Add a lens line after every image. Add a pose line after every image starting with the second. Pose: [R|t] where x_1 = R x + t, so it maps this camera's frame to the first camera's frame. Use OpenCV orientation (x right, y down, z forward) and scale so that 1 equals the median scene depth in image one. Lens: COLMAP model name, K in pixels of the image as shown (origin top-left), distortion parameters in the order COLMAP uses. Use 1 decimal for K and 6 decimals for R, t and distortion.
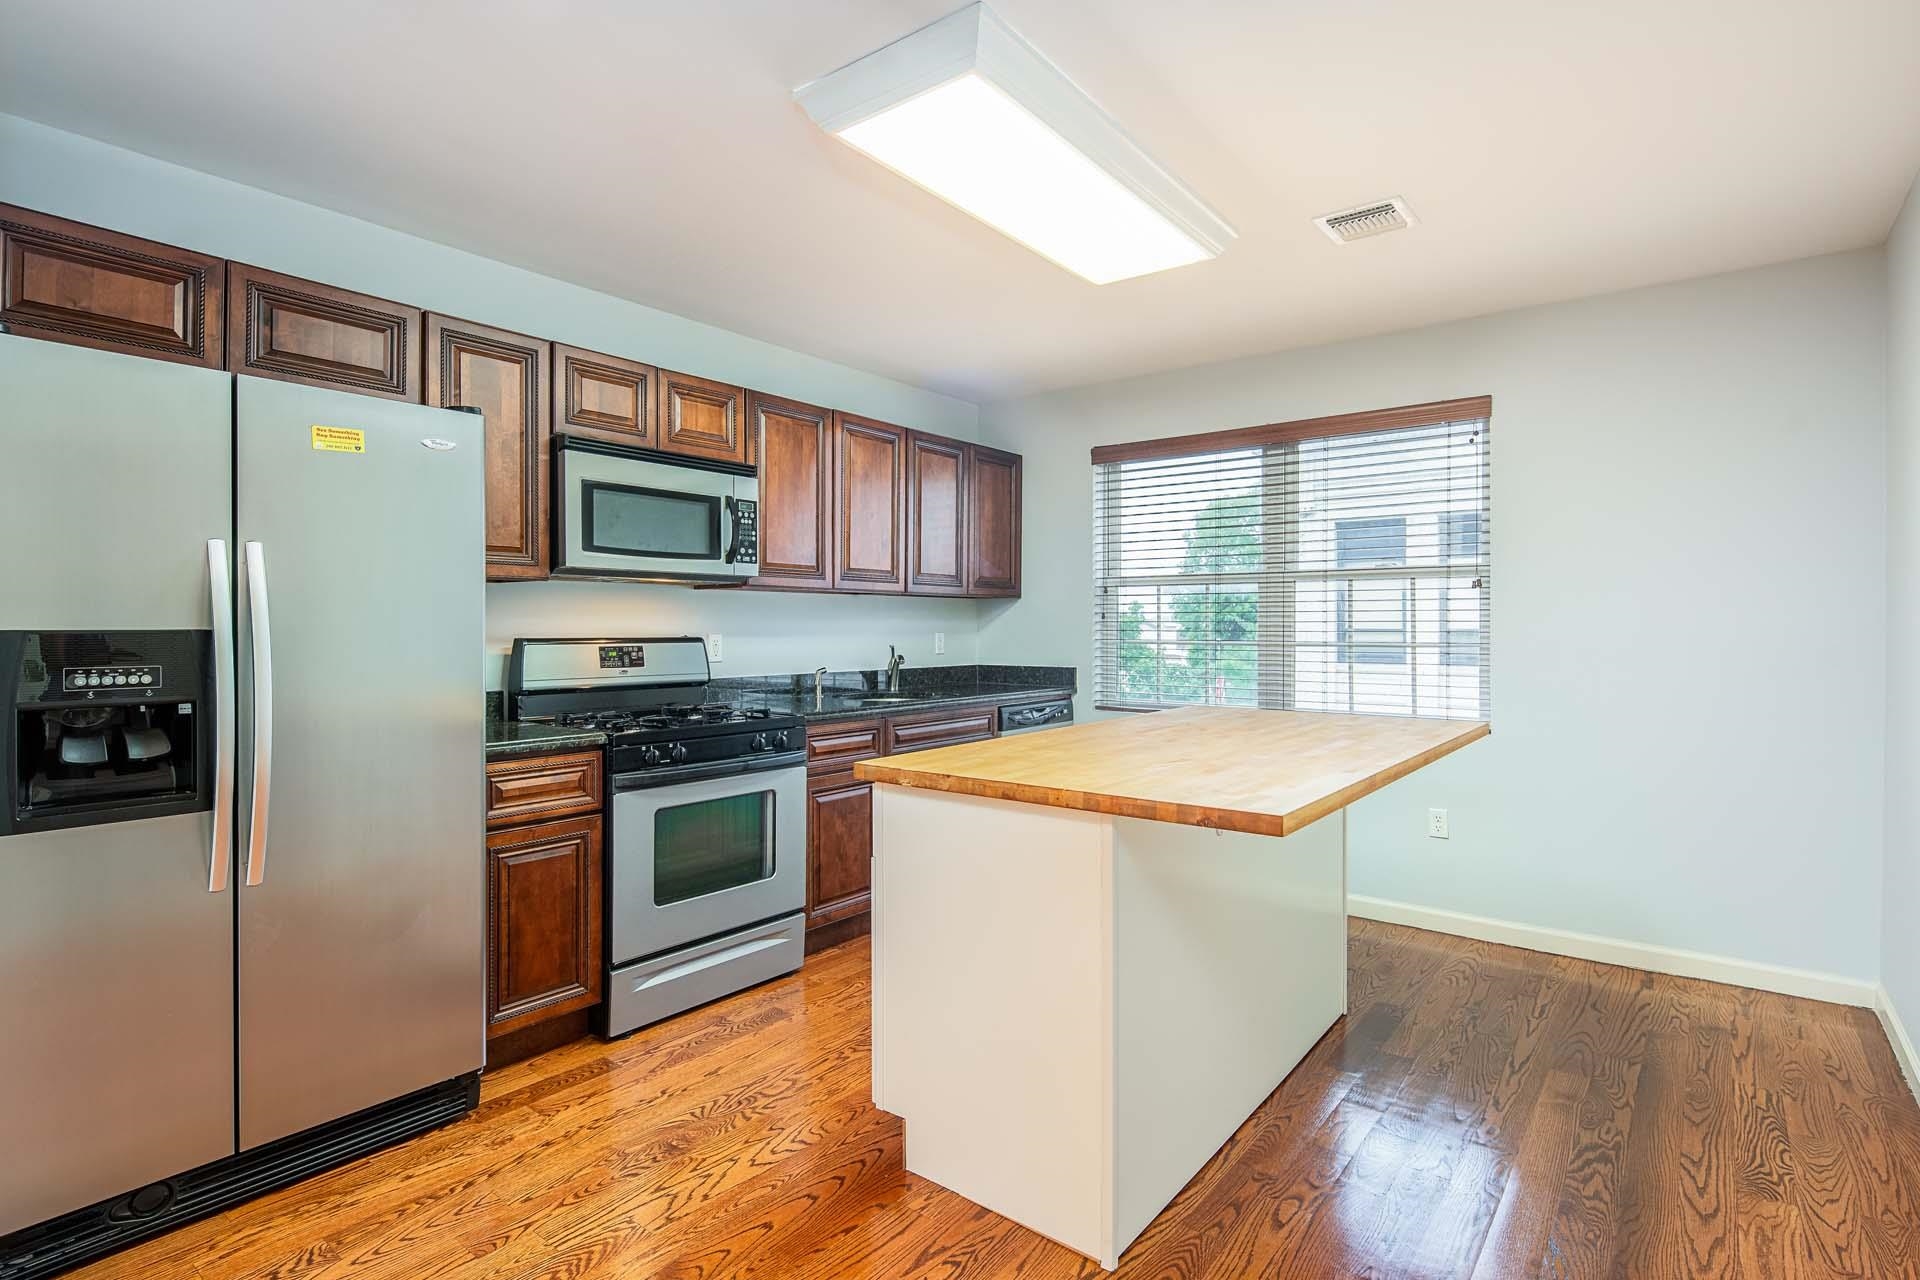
lens RADIAL K [[950.9, 0, 973.9], [0, 950.9, 632.7], [0, 0, 1]] dist [0.001527, -0.000827]
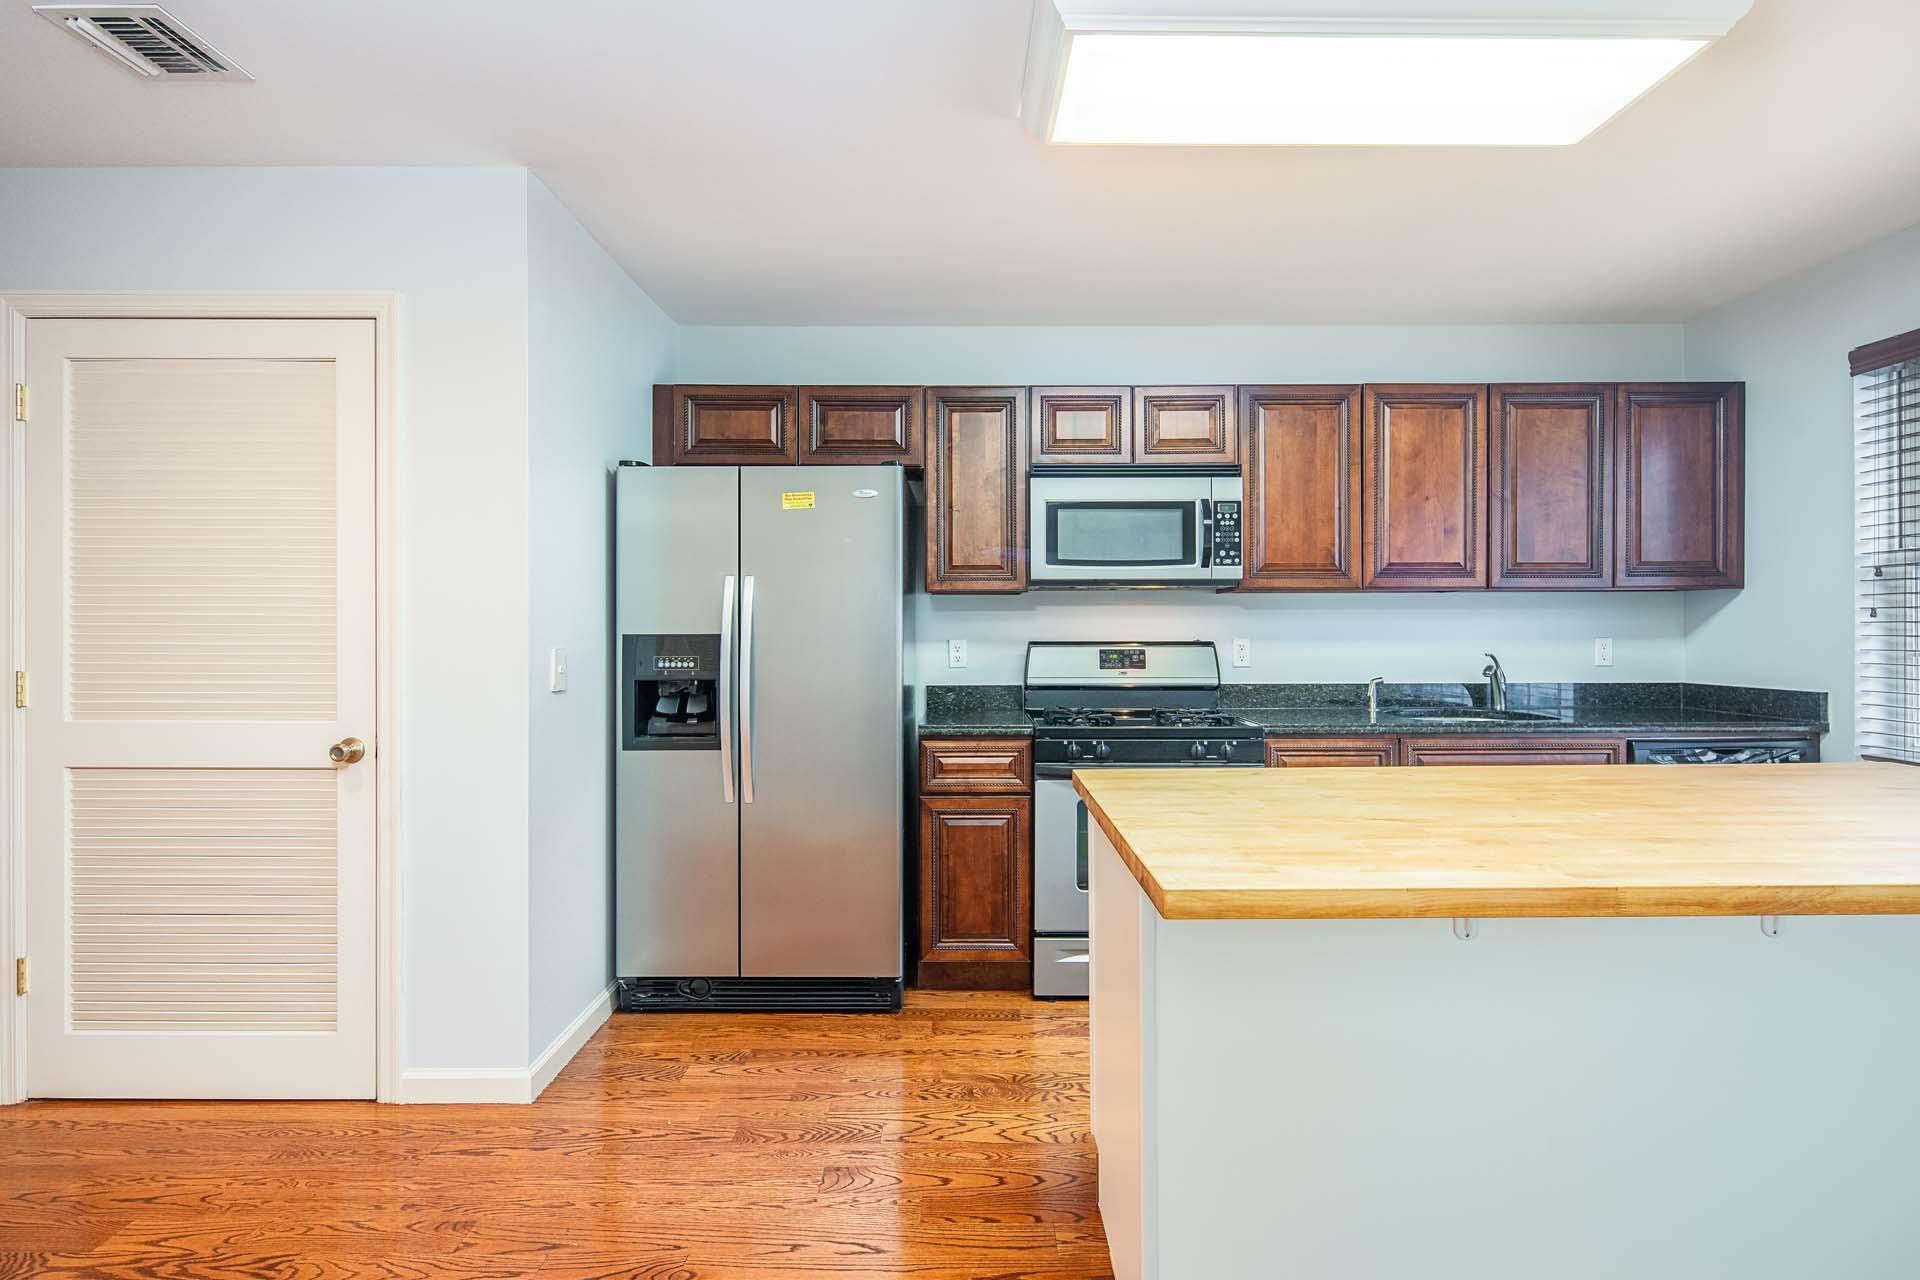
lens RADIAL K [[950.9, 0, 971.3], [0, 950.9, 635.9], [0, 0, 1]] dist [0.001527, -0.000827]
pose [[0.618583, 0.001872, -0.785717, 0.457350], [-0.002671, 0.999996, 0.000279, -0.001022], [0.785715, 0.001926, 0.618586, 0.242497]]
